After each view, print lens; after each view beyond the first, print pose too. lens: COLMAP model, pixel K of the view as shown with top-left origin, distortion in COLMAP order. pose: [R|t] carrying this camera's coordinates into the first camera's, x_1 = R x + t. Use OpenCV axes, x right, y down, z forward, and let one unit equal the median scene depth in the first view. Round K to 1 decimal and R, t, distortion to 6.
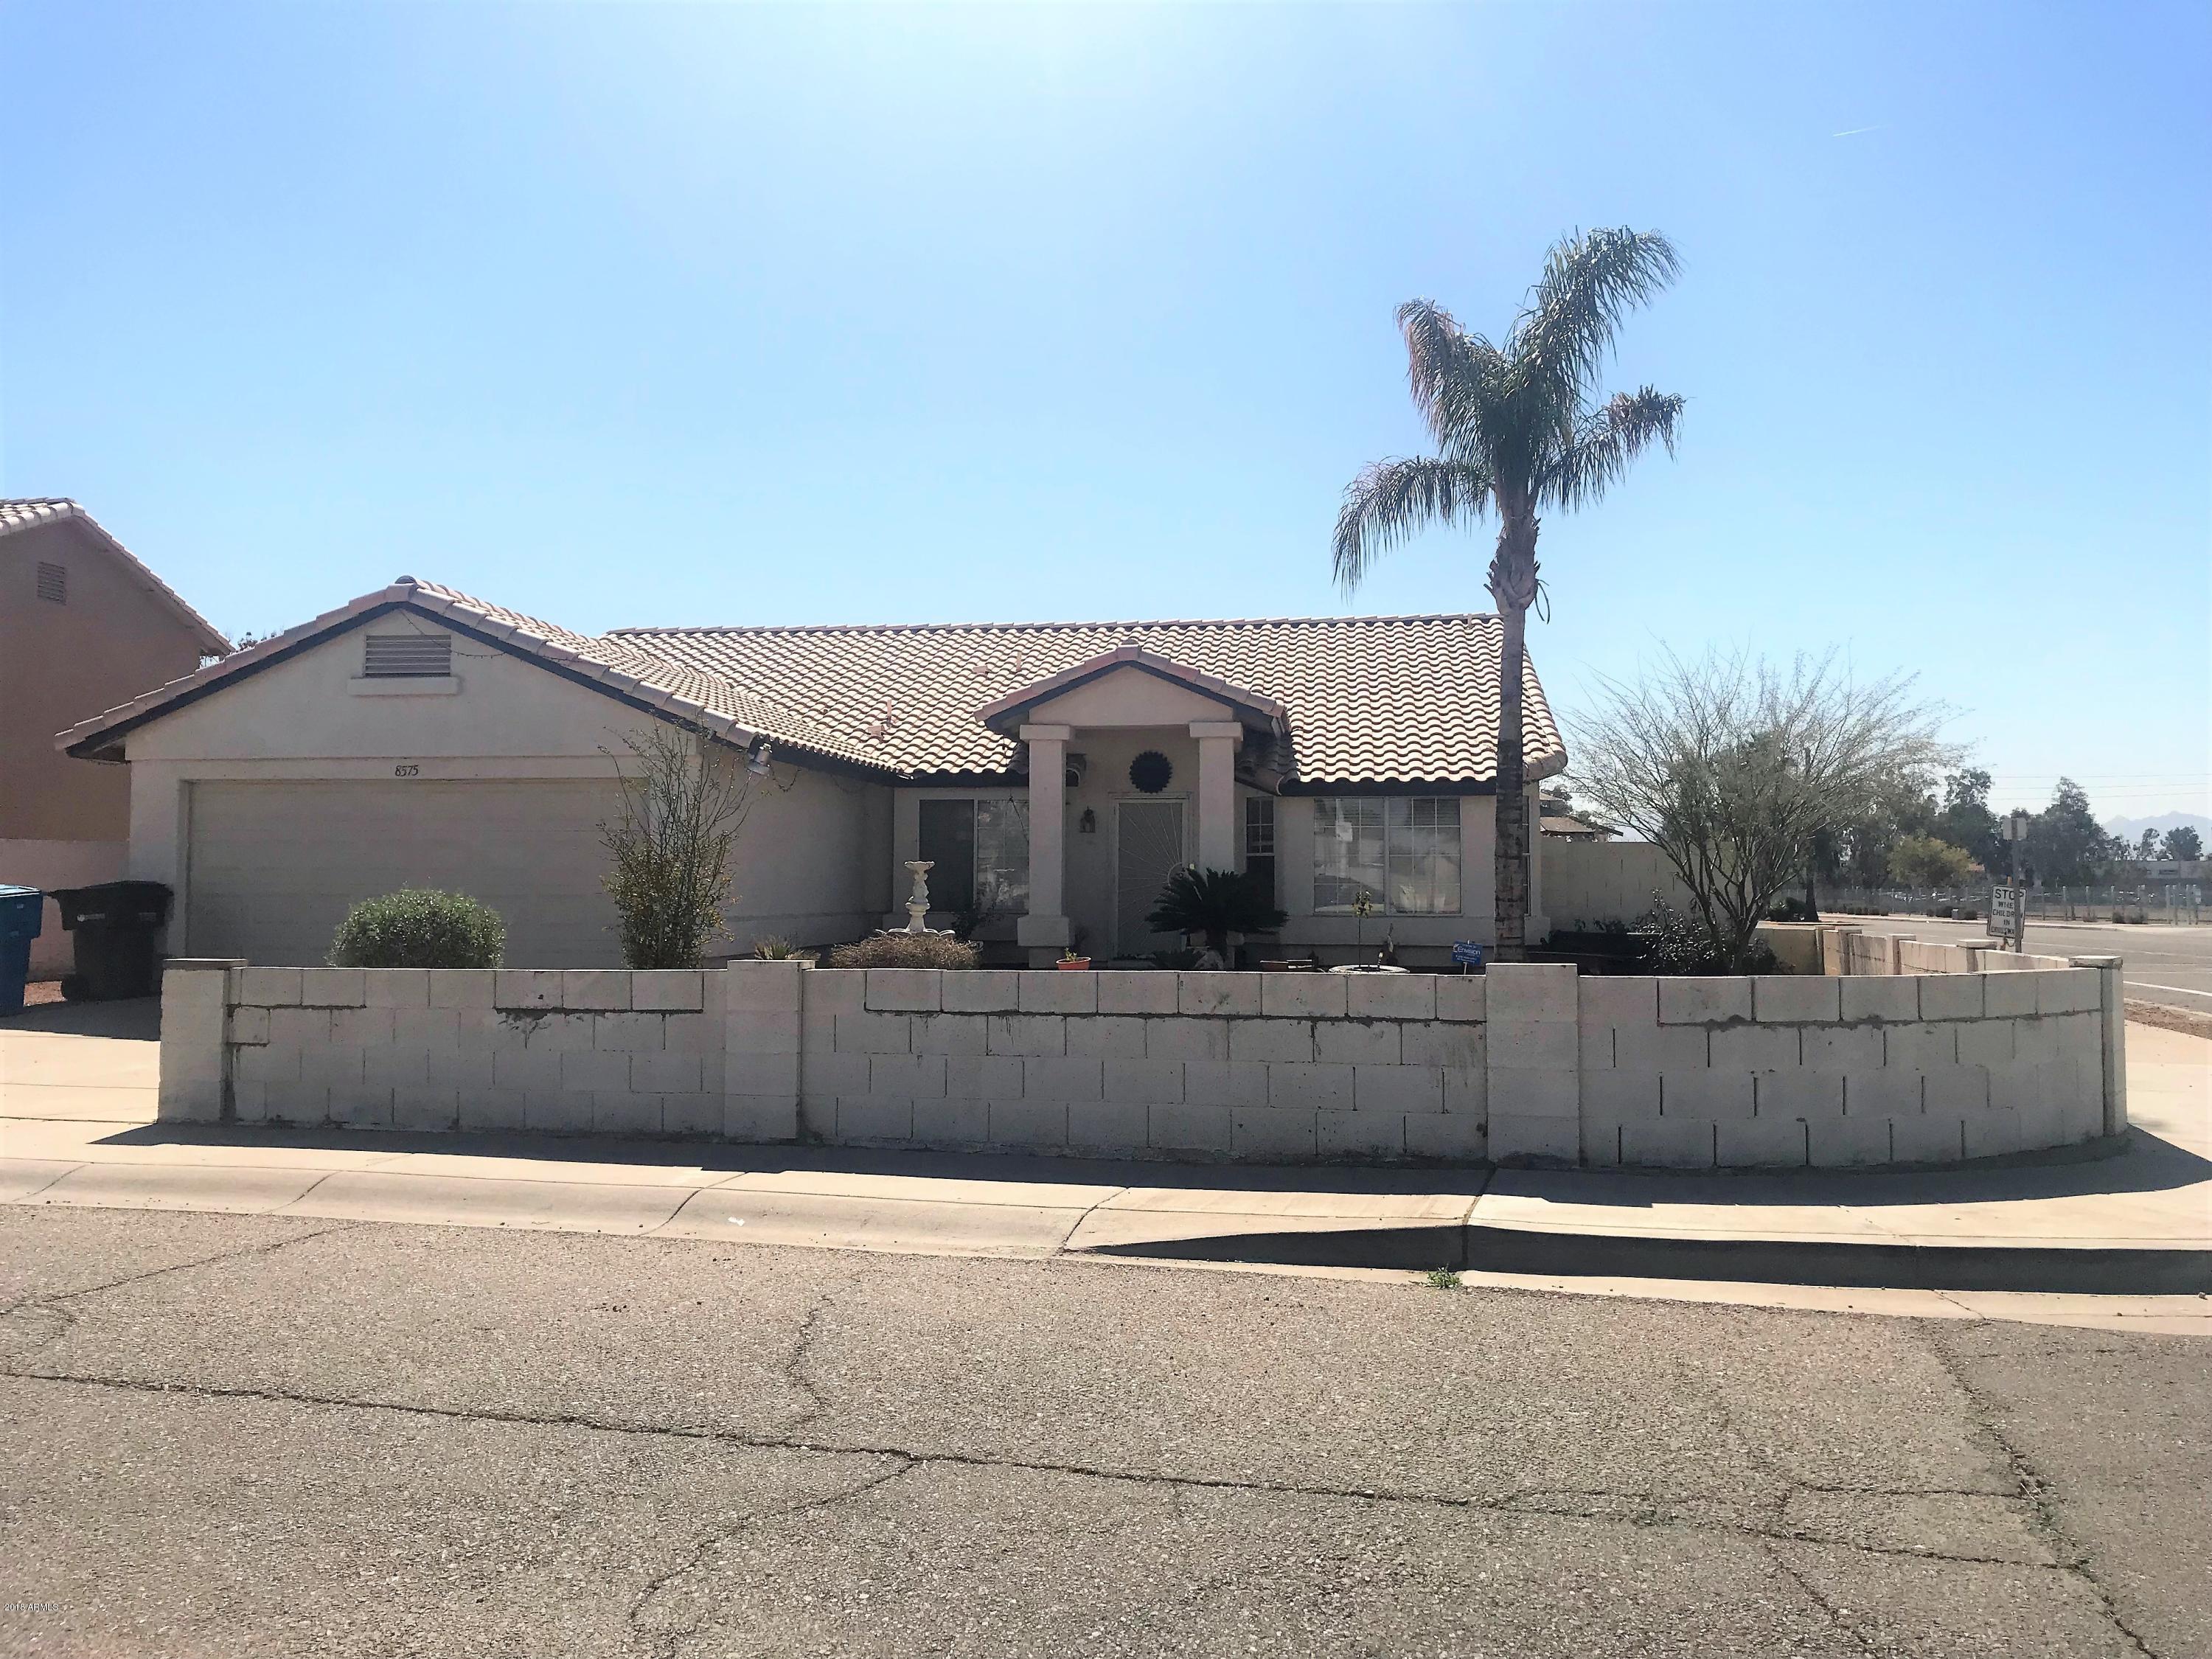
lens RADIAL K [[1785.5, 0, 1109.6], [0, 1785.5, 802.3], [0, 0, 1]] dist [0.060863, -0.098830]
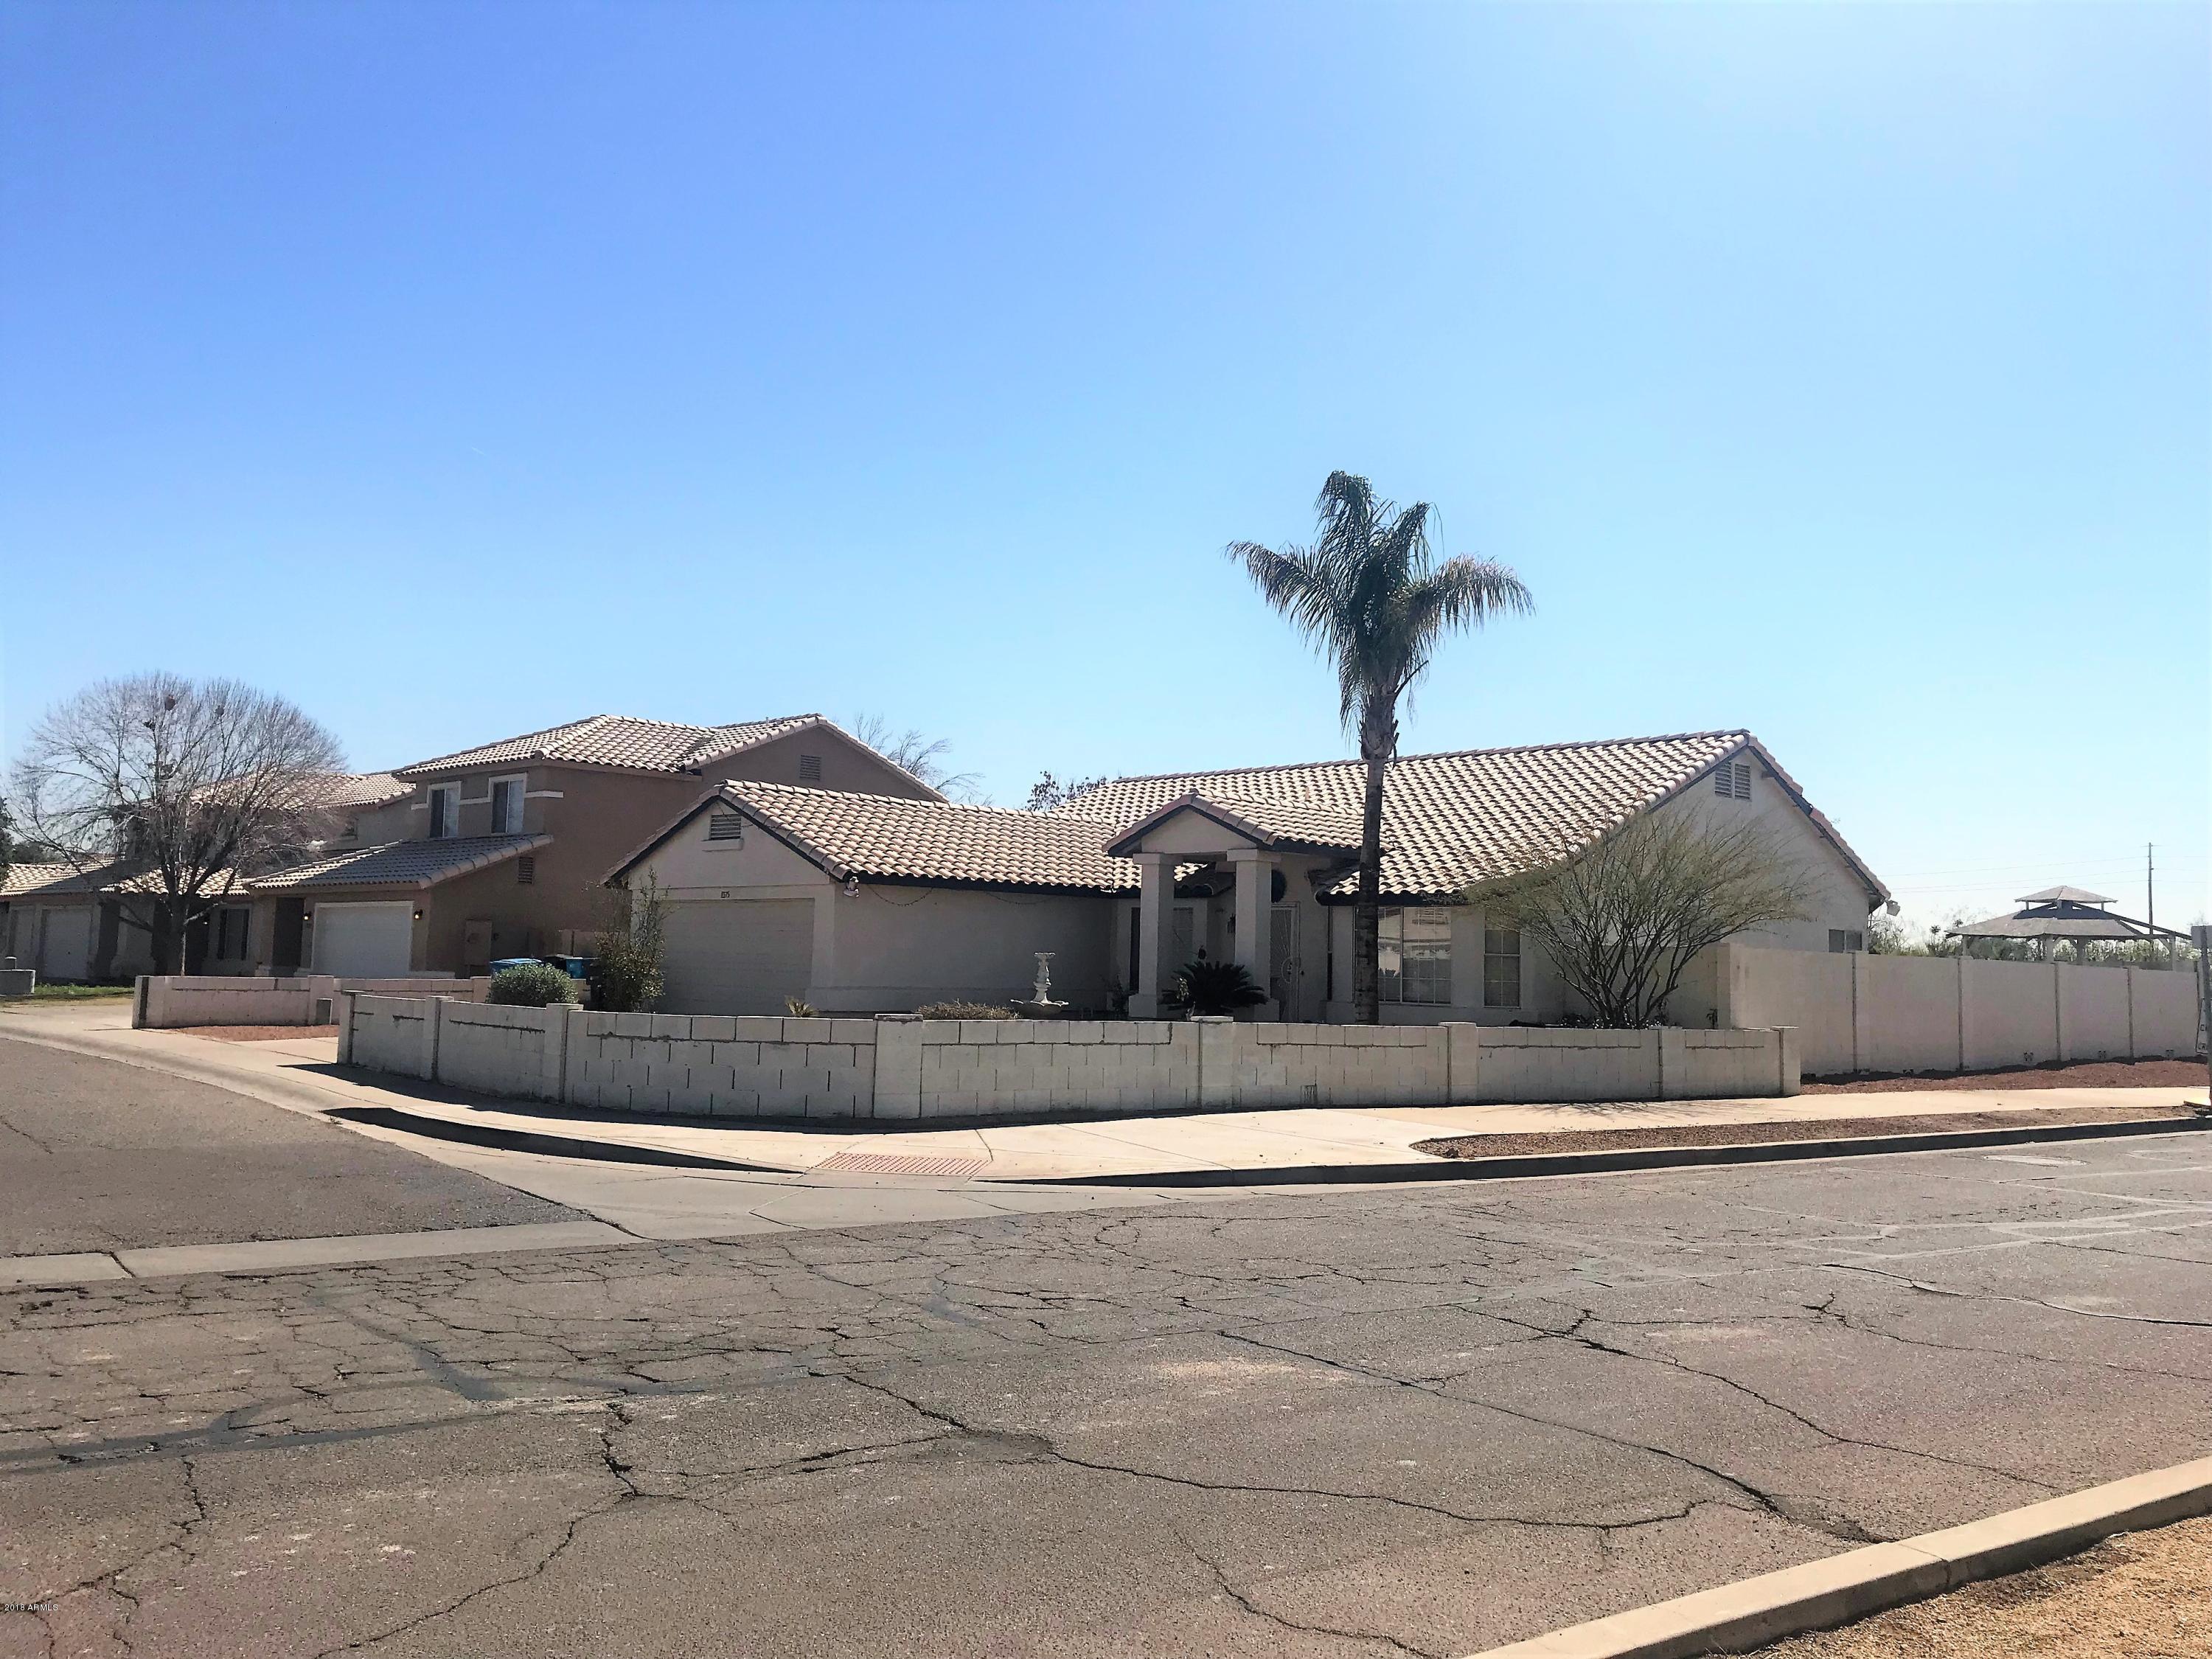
lens RADIAL K [[1785.5, 0, 1109.6], [0, 1785.5, 802.3], [0, 0, 1]] dist [0.060863, -0.098830]
pose [[0.793316, -0.037209, -0.607673, 0.883918], [0.006259, 0.998576, -0.052974, -0.012244], [0.608778, 0.038222, 0.792419, -0.113174]]
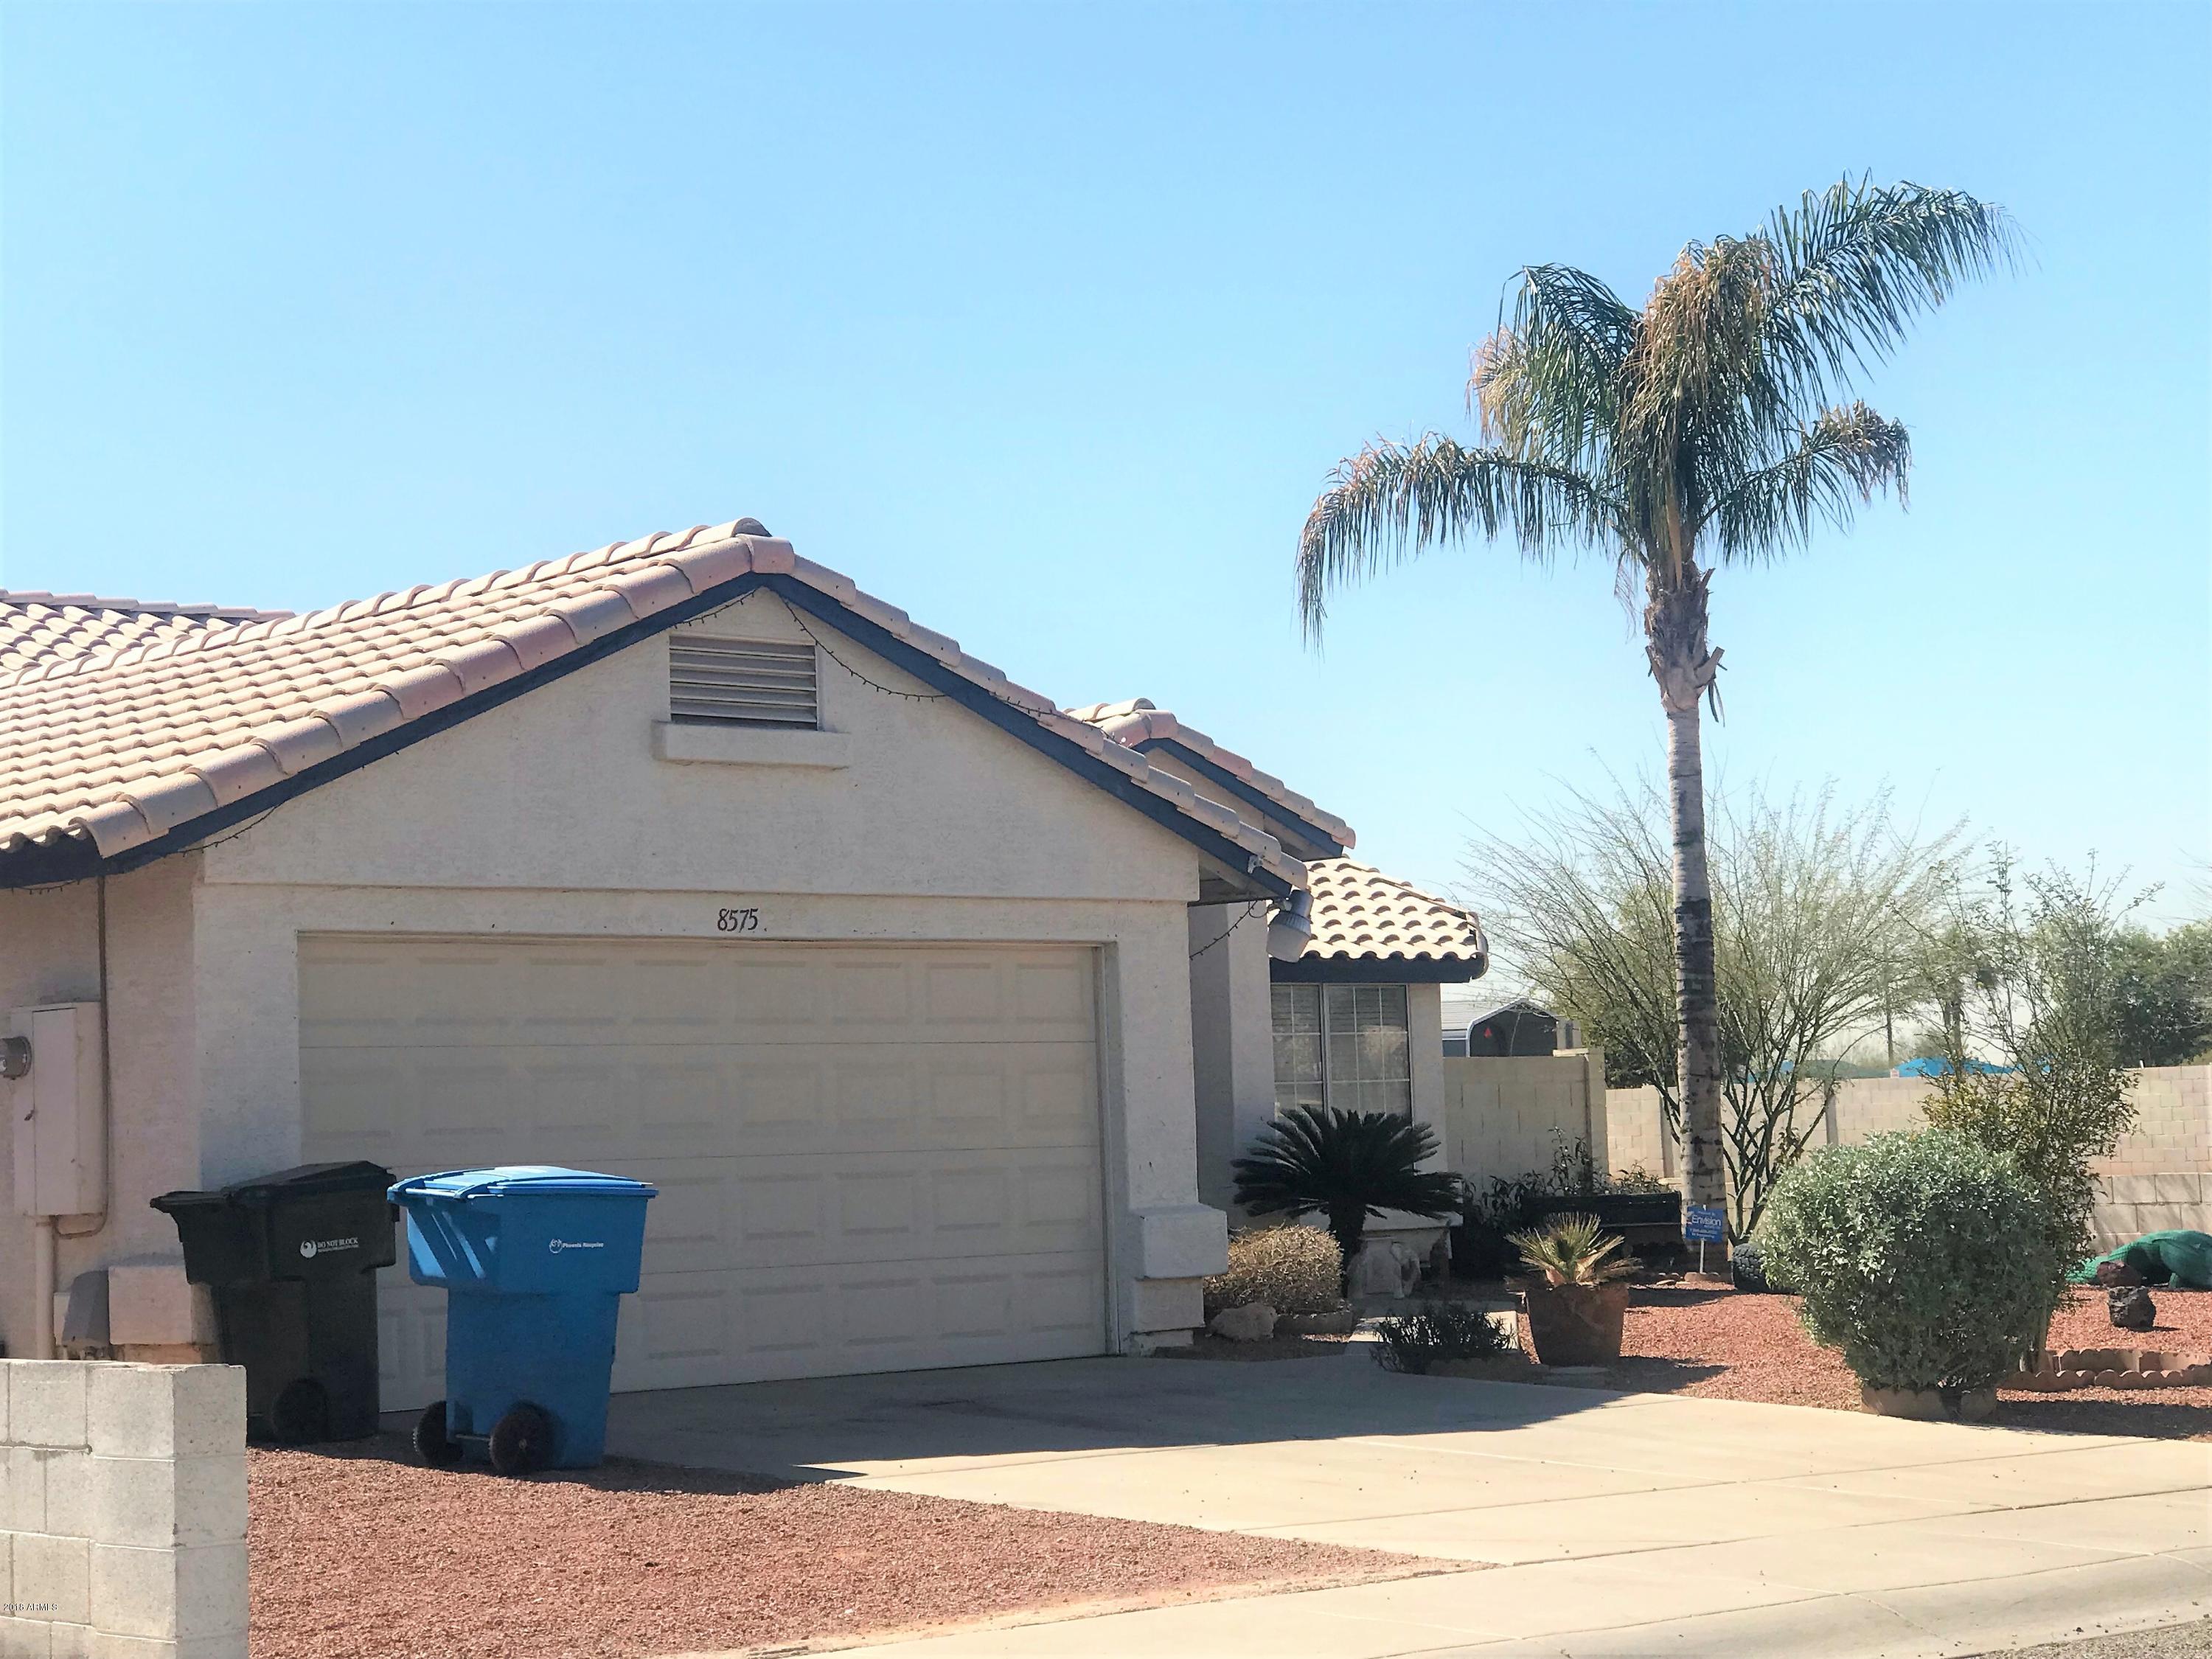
lens RADIAL K [[4074.8, 0, 1106.0], [0, 4074.8, 829.5], [0, 0, 1]] dist [0.001042, 0.040678]
pose [[0.638851, 0.033704, 0.768592, -1.122252], [0.000752, 0.999012, -0.044434, 0.006760], [-0.769330, 0.028964, 0.638195, 0.213357]]
